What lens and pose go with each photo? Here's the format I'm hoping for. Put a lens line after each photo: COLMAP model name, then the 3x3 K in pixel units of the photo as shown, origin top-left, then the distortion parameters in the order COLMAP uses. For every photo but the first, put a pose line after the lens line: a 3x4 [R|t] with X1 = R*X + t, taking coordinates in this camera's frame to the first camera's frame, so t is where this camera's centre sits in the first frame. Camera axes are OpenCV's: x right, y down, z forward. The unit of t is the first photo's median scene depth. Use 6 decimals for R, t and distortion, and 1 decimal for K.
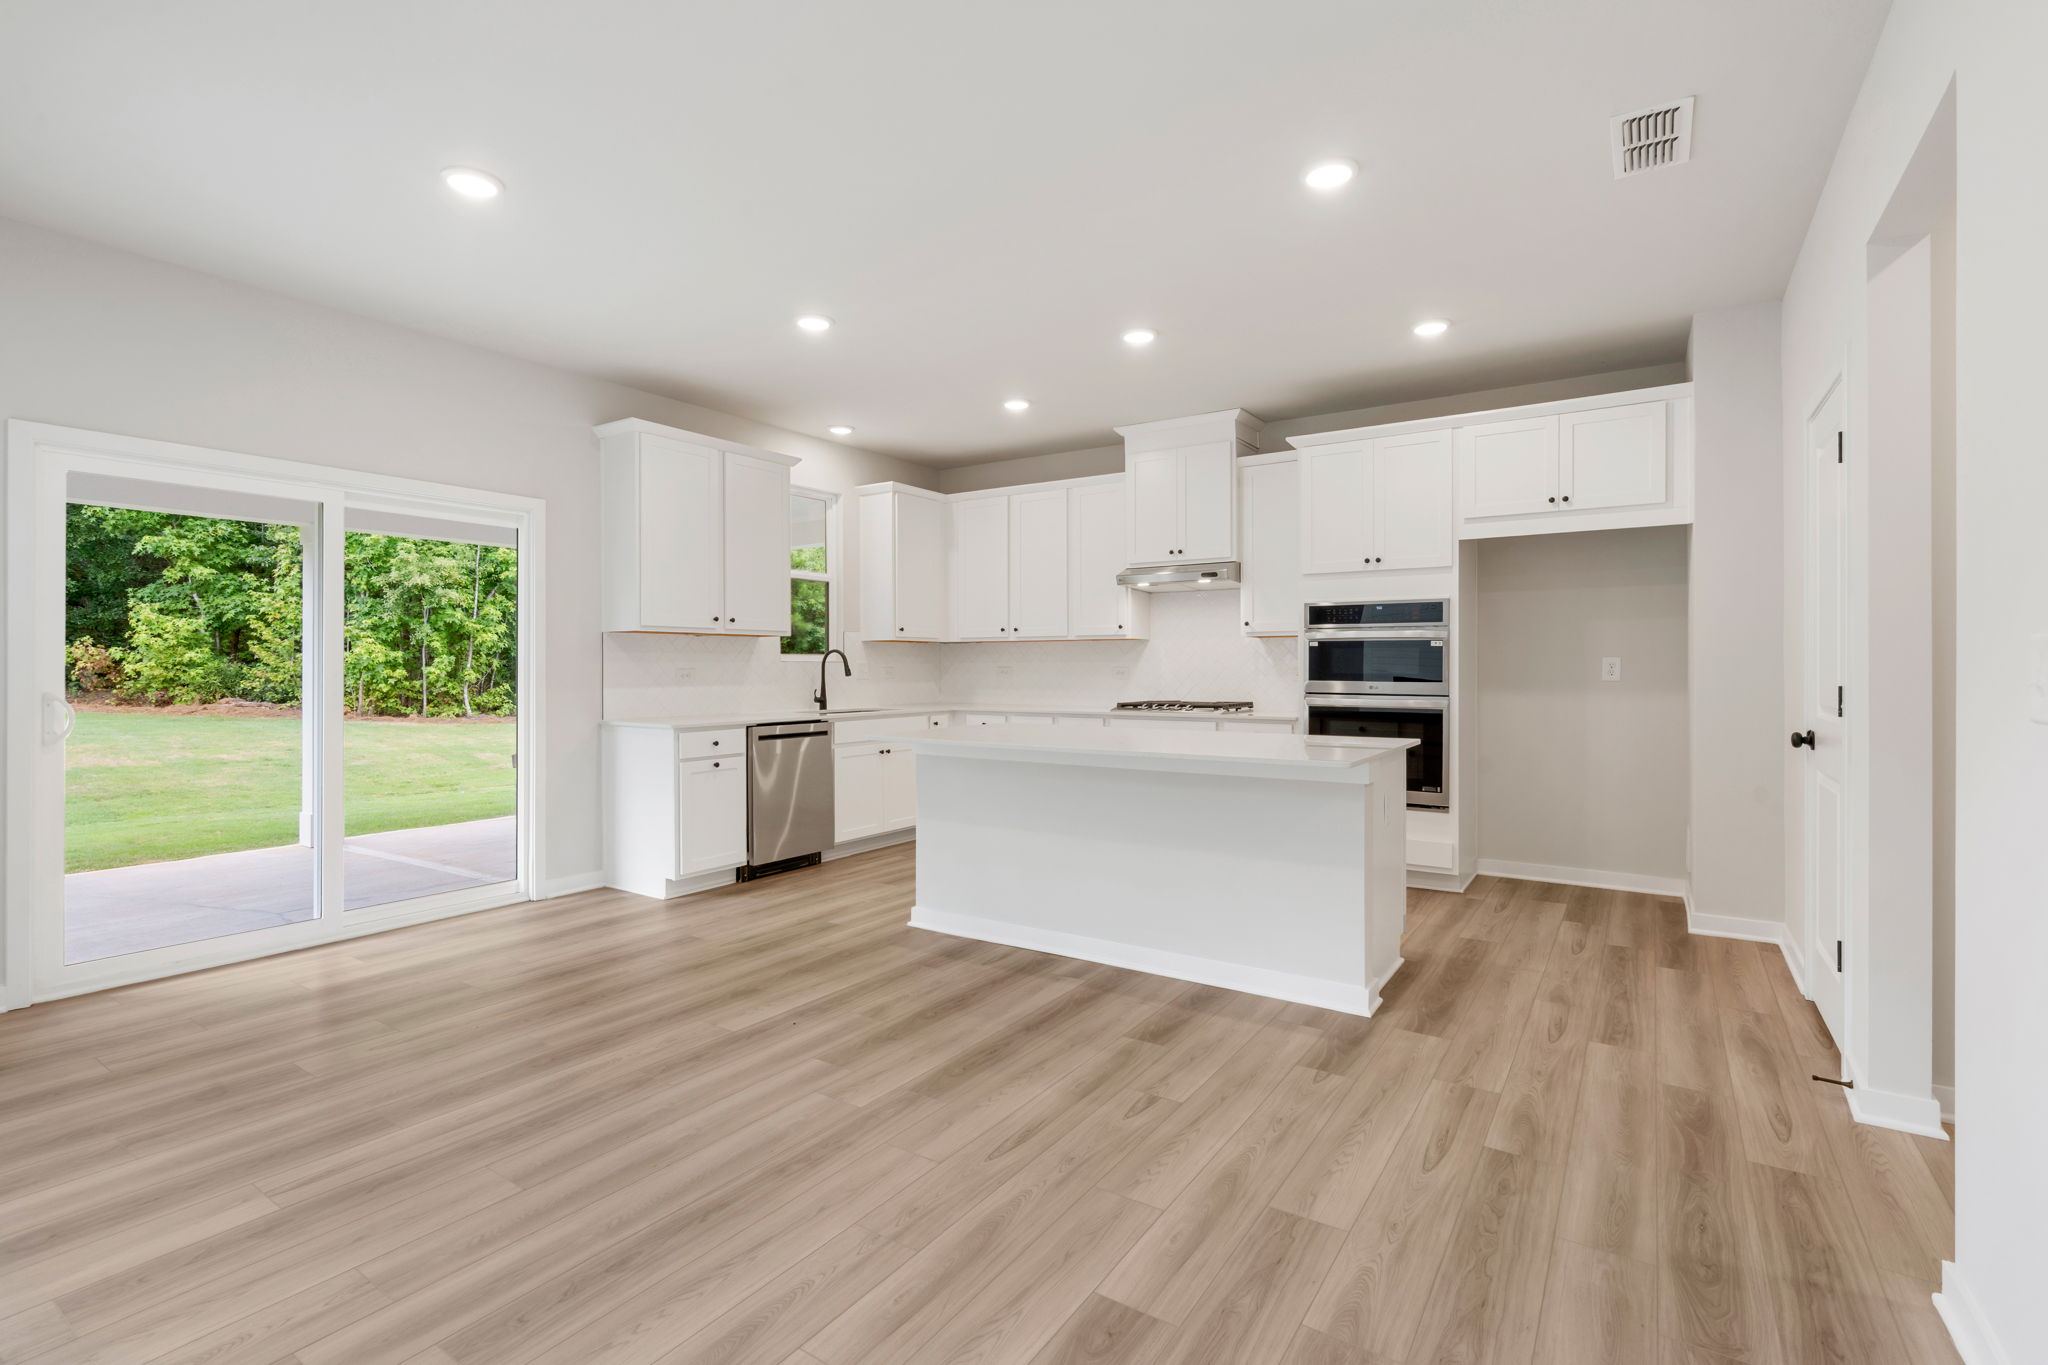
lens RADIAL K [[930.0, 0, 1008.6], [0, 930.0, 662.1], [0, 0, 1]] dist [0.000699, 0.000164]
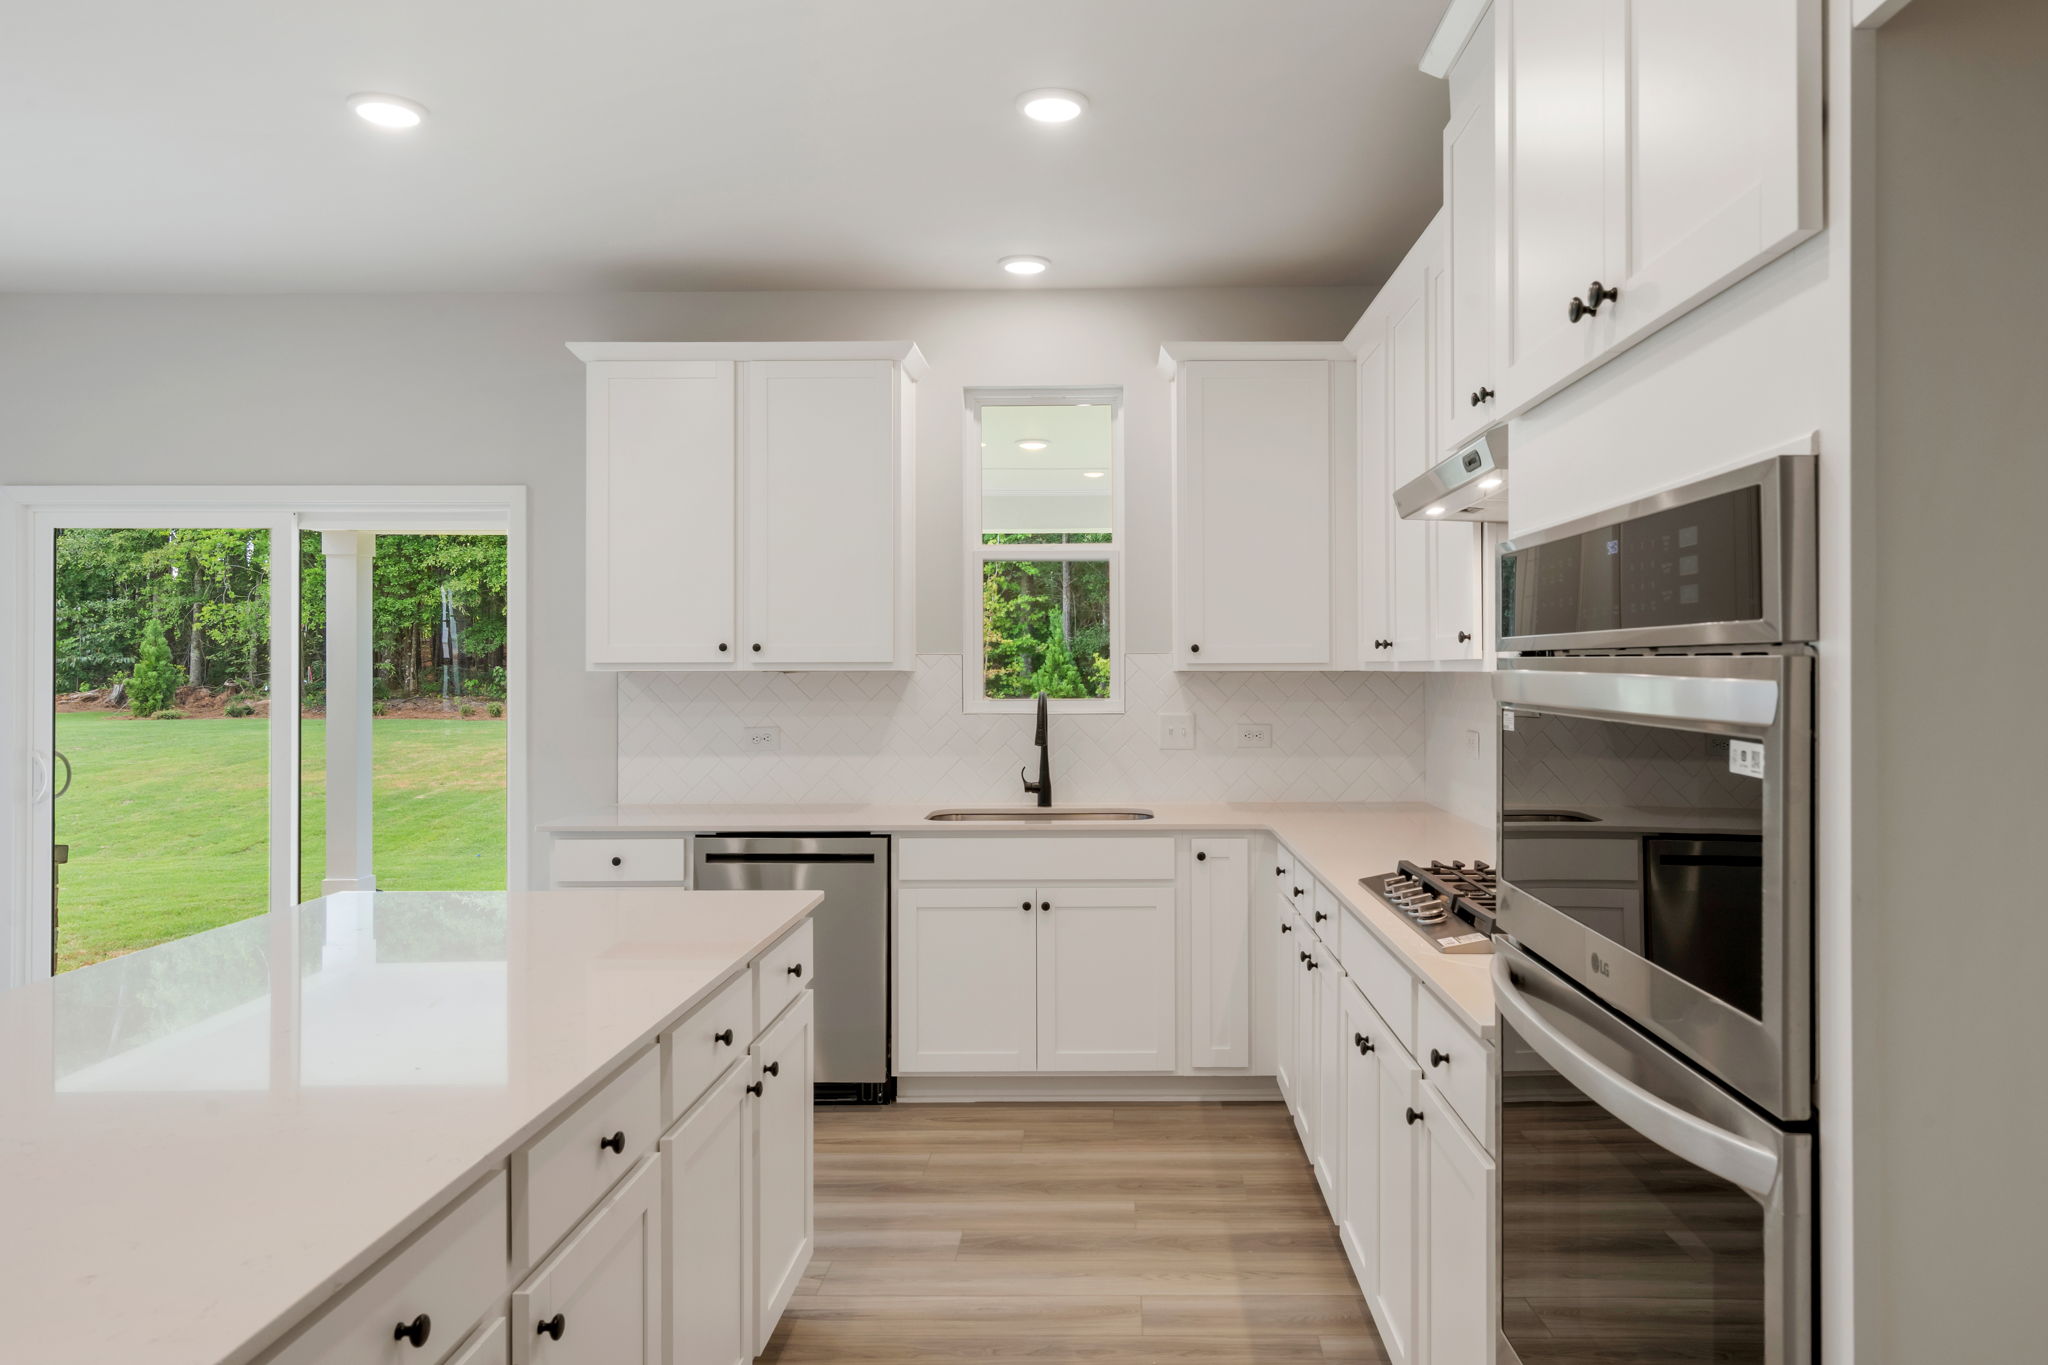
lens RADIAL K [[1377.1, 0, 1042.0], [0, 1377.1, 684.7], [0, 0, 1]] dist [0.035213, 0.000631]
pose [[0.539006, 0.006867, -0.842274, 0.595883], [0.007594, 0.999887, 0.013012, -0.036324], [0.842268, -0.013410, 0.538893, 0.779772]]
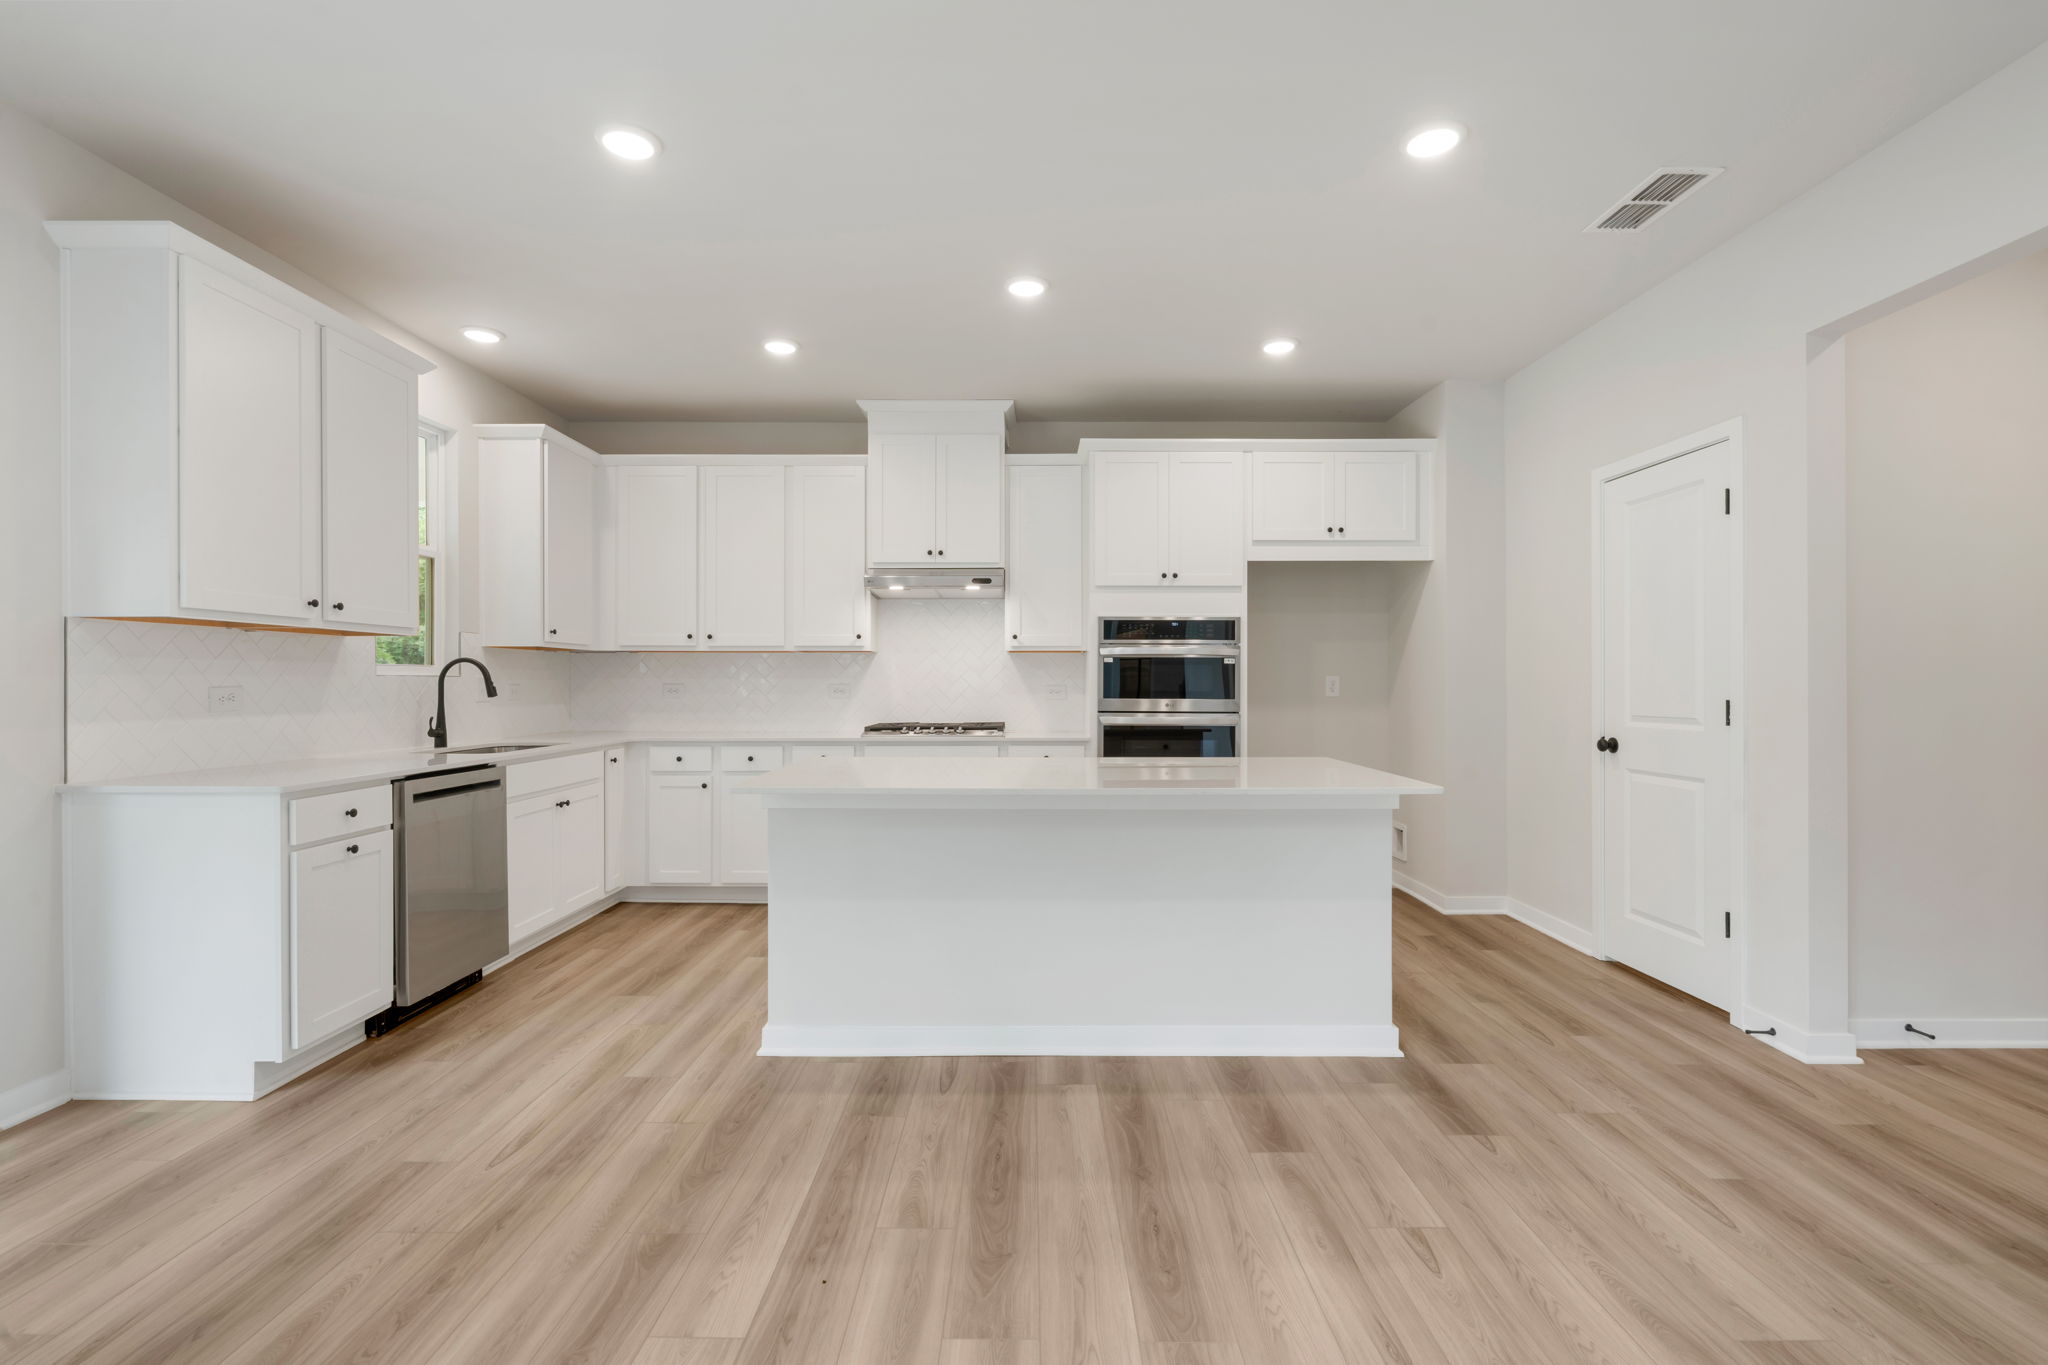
lens RADIAL K [[930.0, 0, 1008.9], [0, 930.0, 678.1], [0, 0, 1]] dist [0.000699, 0.000164]
pose [[0.832646, 0.004418, 0.553788, -0.305726], [-0.003317, 0.999990, -0.002990, 0.002455], [-0.553796, 0.000653, 0.832652, 0.288451]]
